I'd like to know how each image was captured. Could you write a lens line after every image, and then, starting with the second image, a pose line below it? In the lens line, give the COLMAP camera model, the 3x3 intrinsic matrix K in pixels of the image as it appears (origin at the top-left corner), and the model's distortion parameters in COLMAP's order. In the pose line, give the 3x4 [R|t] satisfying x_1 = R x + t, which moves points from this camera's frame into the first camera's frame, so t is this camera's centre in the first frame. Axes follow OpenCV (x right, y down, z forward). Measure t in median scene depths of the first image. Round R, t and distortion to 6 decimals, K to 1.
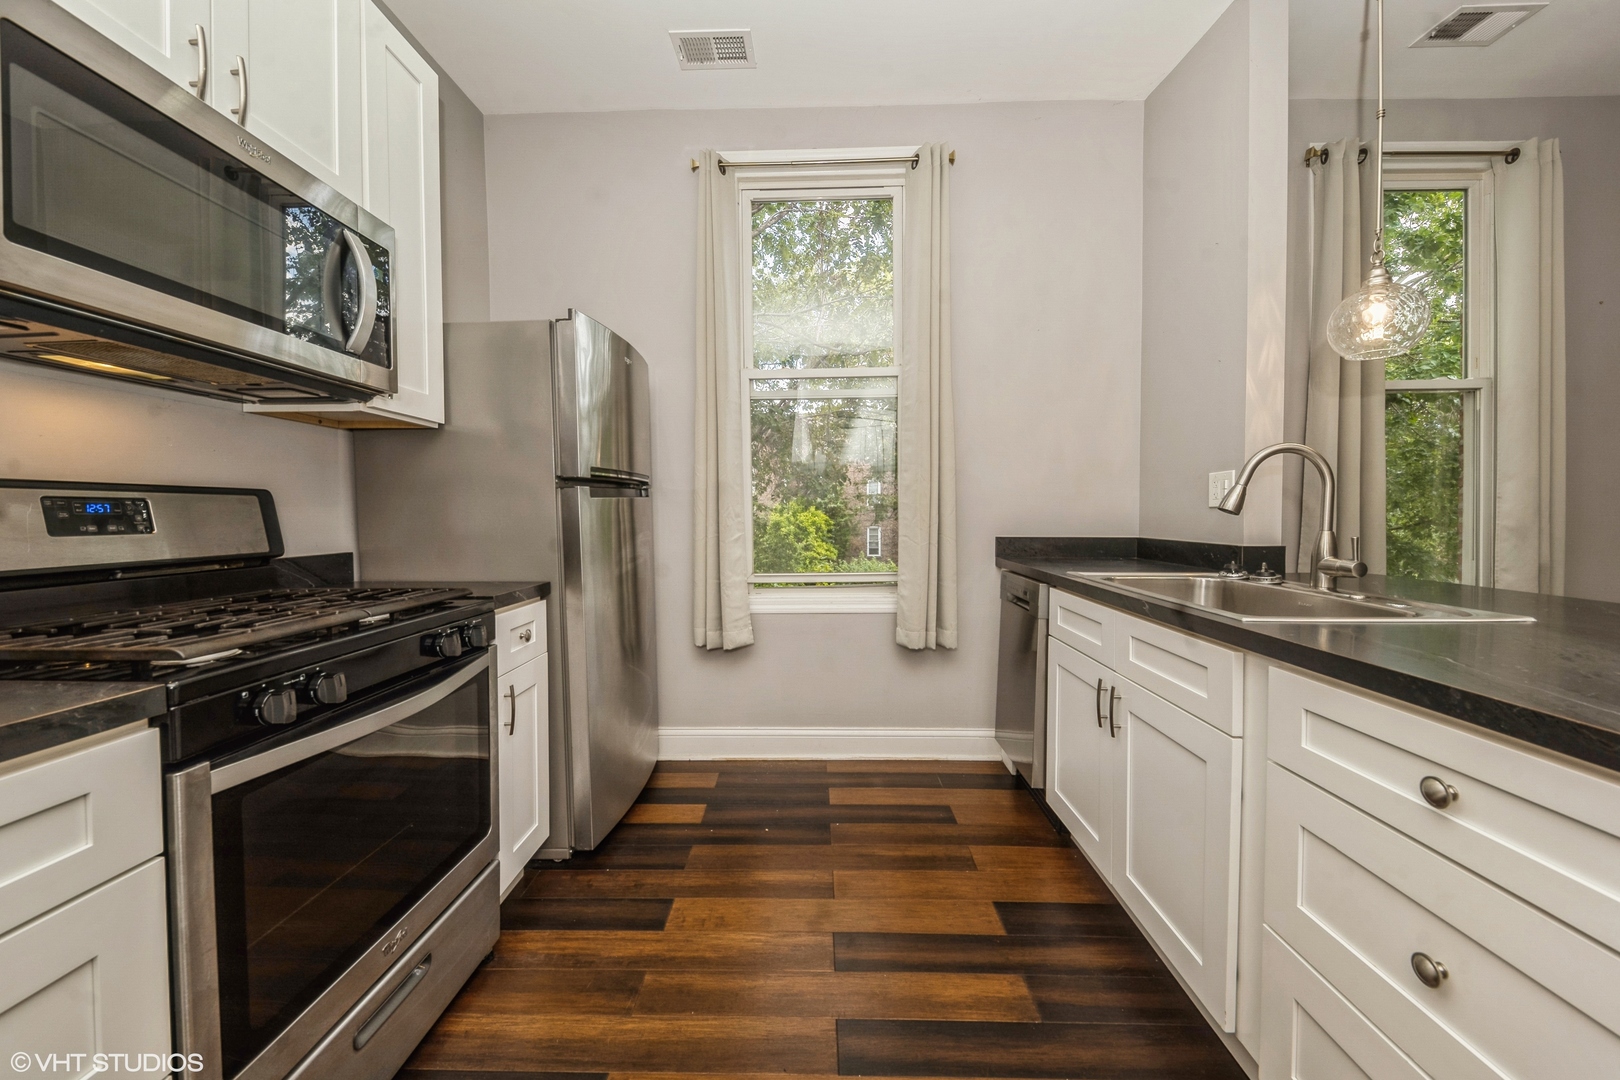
lens RADIAL K [[605.6, 0, 806.2], [0, 605.6, 535.4], [0, 0, 1]] dist [-0.005334, -0.000373]
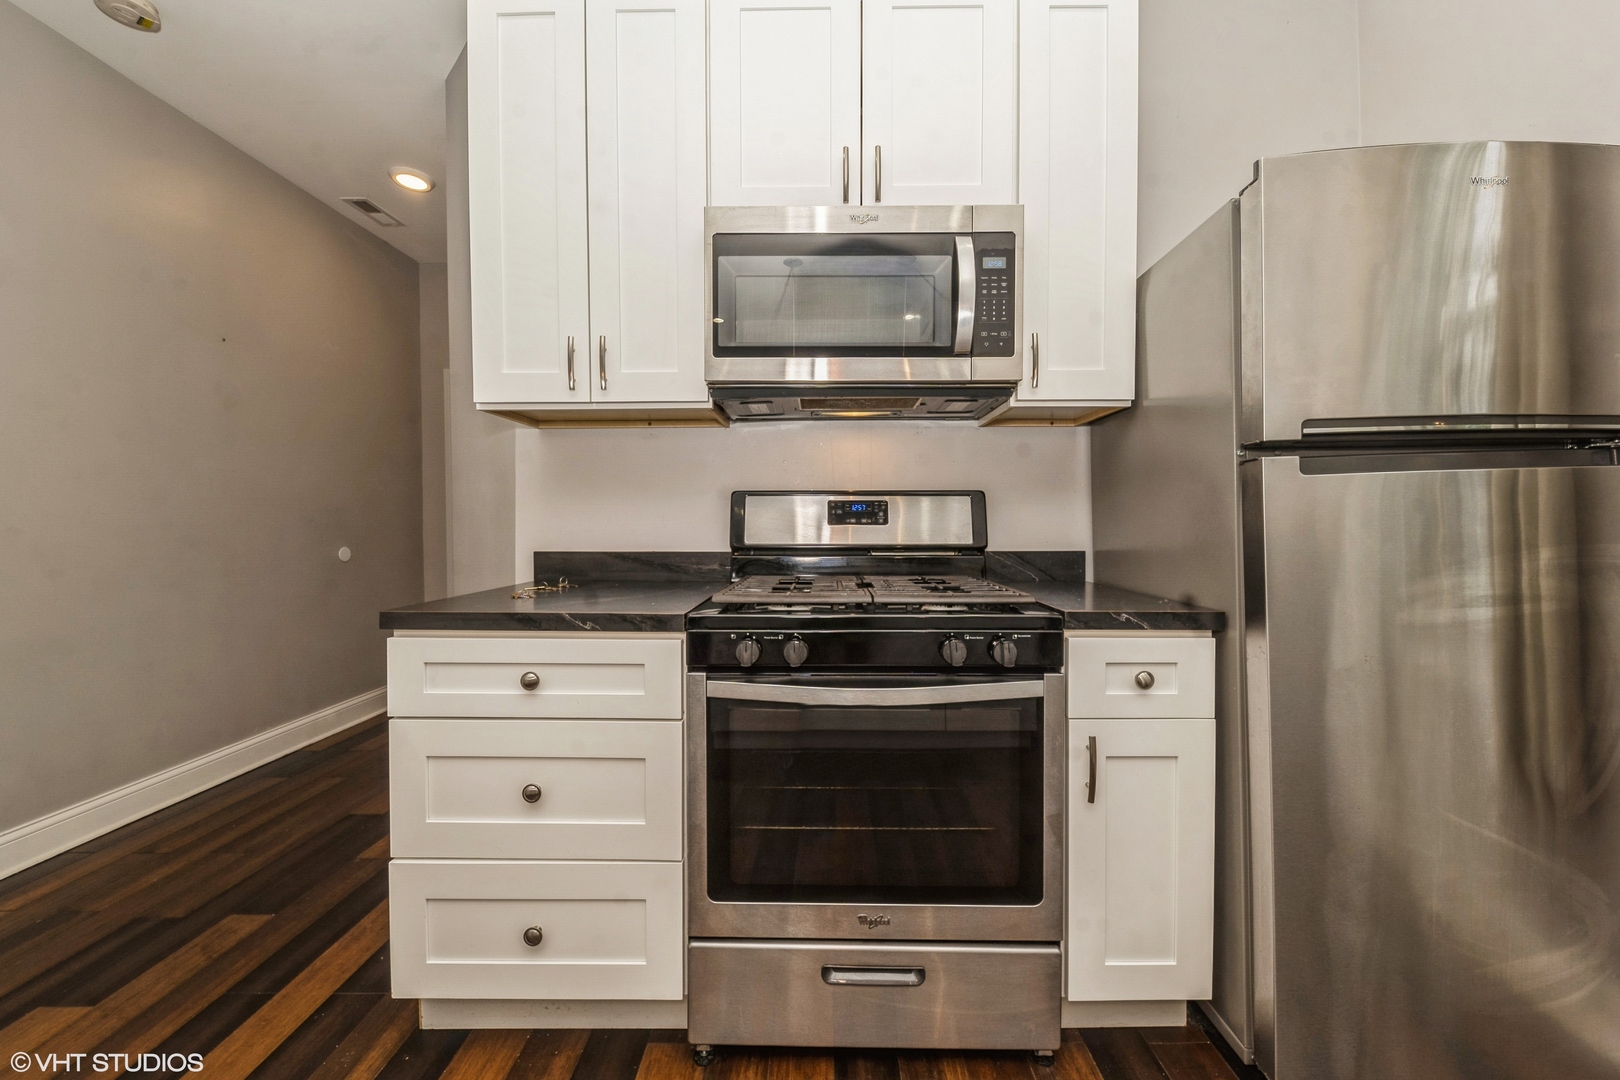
lens RADIAL K [[571.0, 0, 810.0], [0, 571.0, 540.0], [0, 0, 1]] dist [-0.006937, -0.000108]
pose [[-0.000796, 0.028714, -0.999587, 0.249395], [-0.037341, 0.998890, 0.028724, -0.000116], [0.999302, 0.037349, 0.000277, 0.785030]]
